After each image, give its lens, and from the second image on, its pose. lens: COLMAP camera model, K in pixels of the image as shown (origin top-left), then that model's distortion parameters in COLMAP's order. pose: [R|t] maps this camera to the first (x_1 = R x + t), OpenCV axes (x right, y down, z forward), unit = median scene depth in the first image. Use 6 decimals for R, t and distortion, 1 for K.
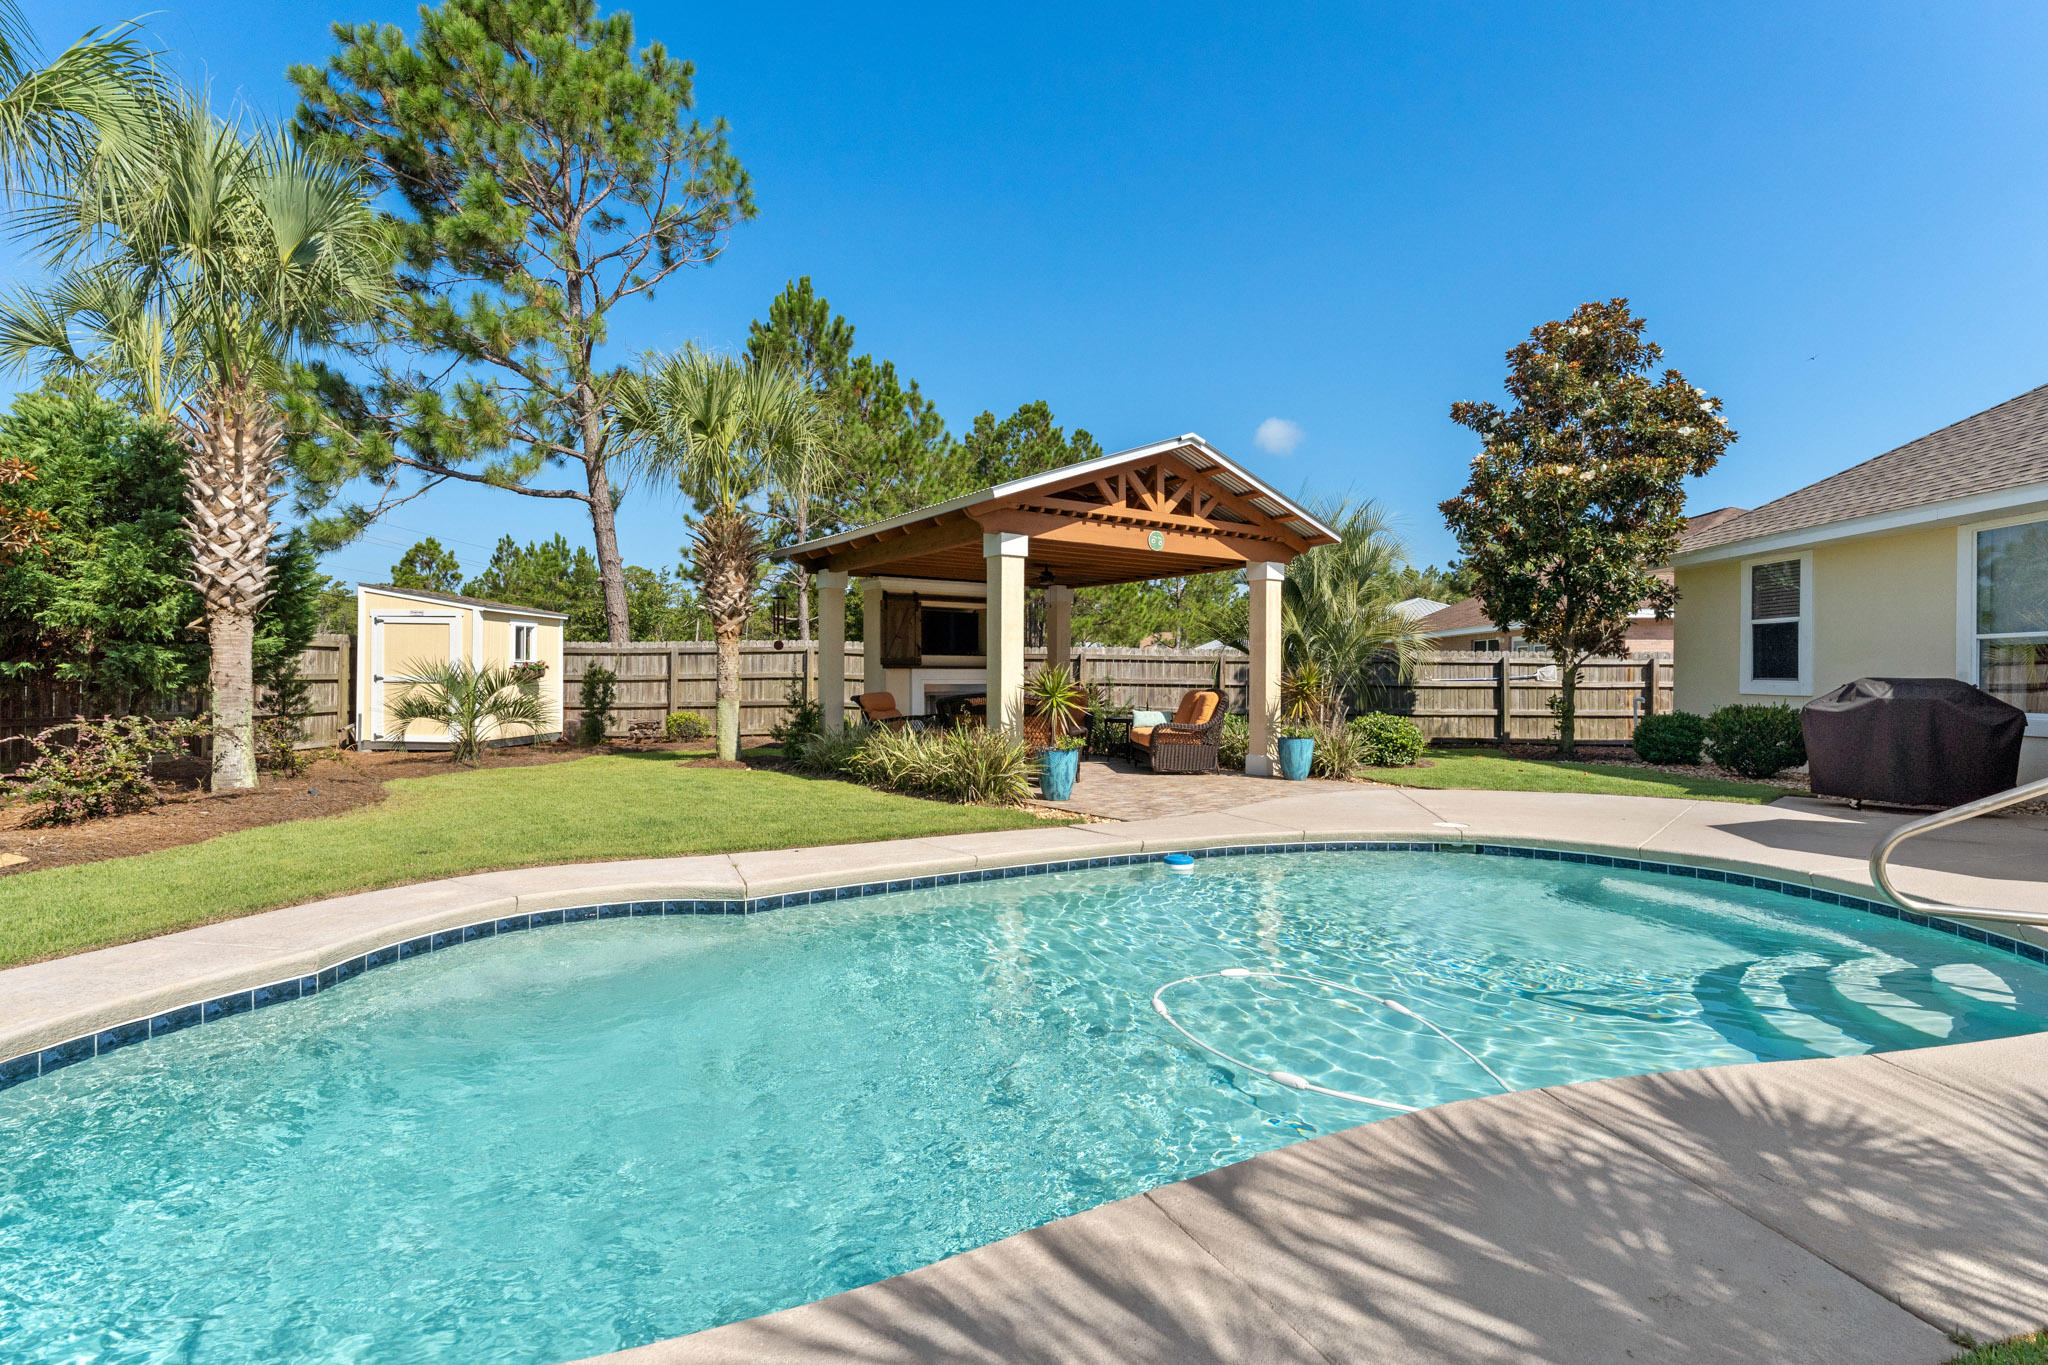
lens RADIAL K [[973.7, 0, 1045.1], [0, 973.7, 681.2], [0, 0, 1]] dist [0.002022, 0.000431]
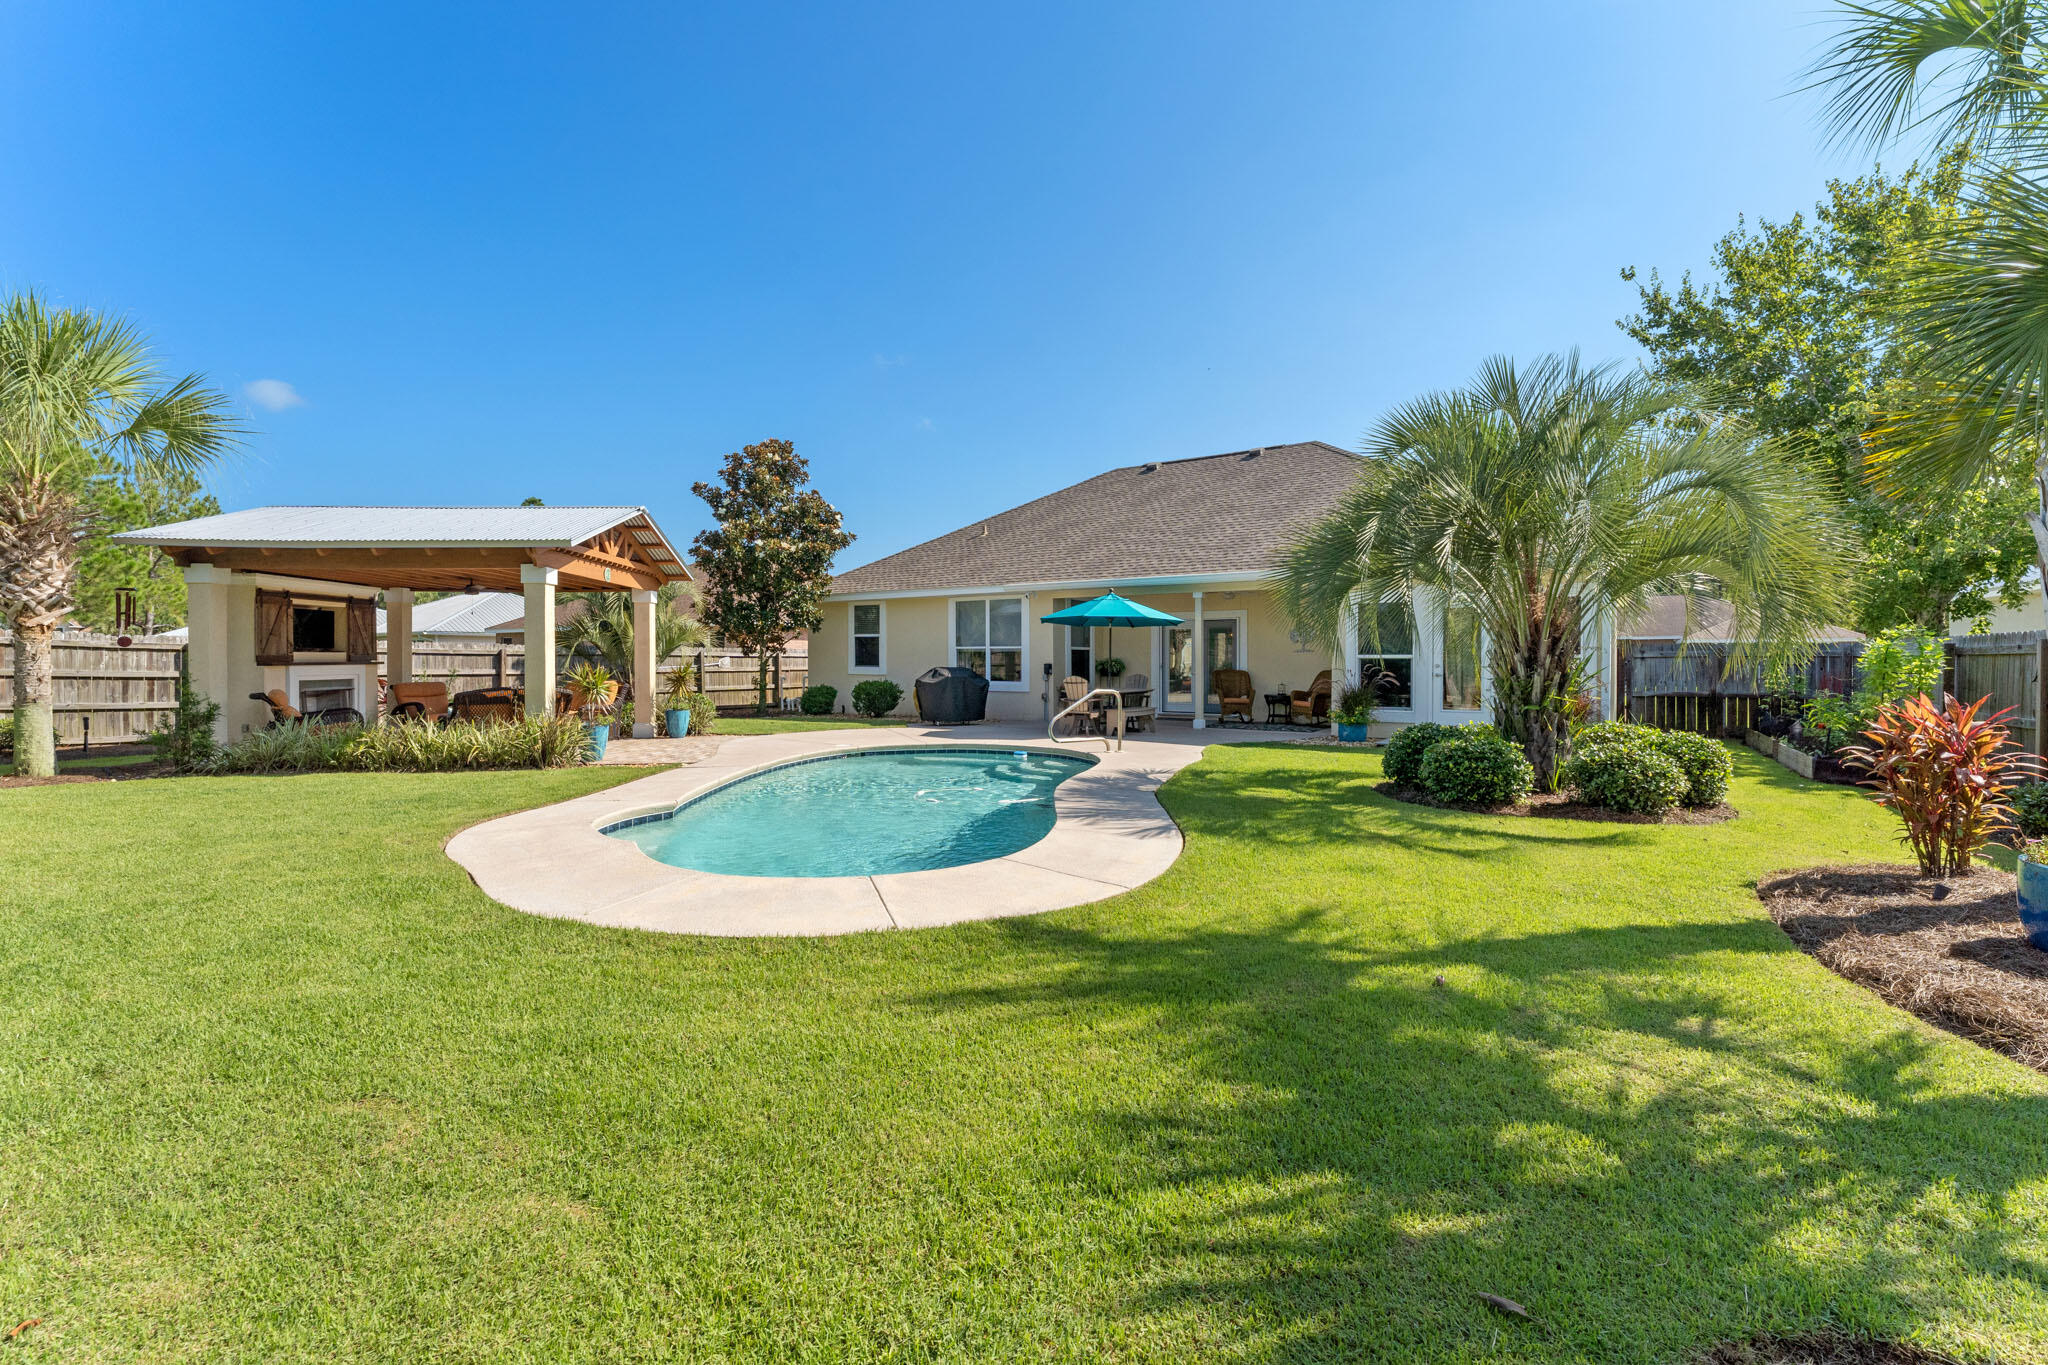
lens RADIAL K [[860.9, 0, 1017.0], [0, 860.9, 672.6], [0, 0, 1]] dist [-0.005722, -0.000390]
pose [[0.525896, -0.017871, 0.850361, -0.596030], [0.004996, 0.999827, 0.017922, -0.020631], [-0.850534, -0.005177, 0.525894, -0.149629]]
